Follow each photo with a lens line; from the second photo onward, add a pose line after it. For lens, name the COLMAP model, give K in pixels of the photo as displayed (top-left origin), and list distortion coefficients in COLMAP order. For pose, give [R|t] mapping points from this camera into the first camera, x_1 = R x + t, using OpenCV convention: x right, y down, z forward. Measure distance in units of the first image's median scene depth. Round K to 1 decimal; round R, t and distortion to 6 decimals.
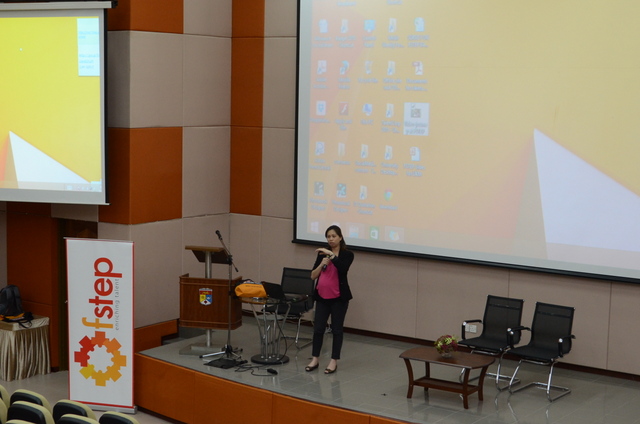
lens RADIAL K [[1129.5, 0, 320.0], [0, 1129.5, 205.3], [0, 0, 1]] dist [0.007882, 0.000000]
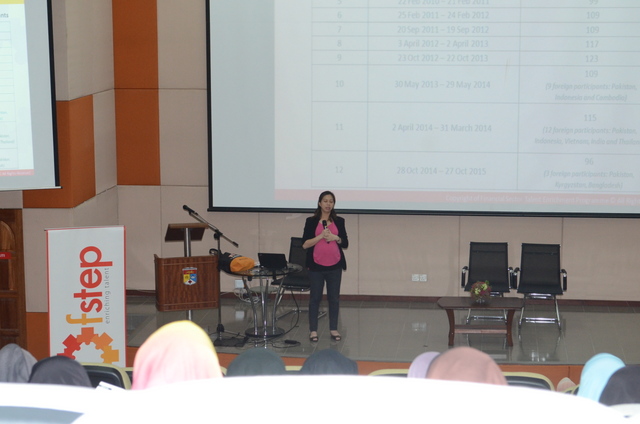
lens RADIAL K [[1481.2, 0, 320.8], [0, 1481.2, 212.9], [0, 0, 1]] dist [0.028339, 0.000000]
pose [[0.875715, -0.094811, 0.473429, -0.586627], [0.069138, 0.995050, 0.071386, -0.052407], [-0.477853, -0.029782, 0.877935, -0.134750]]
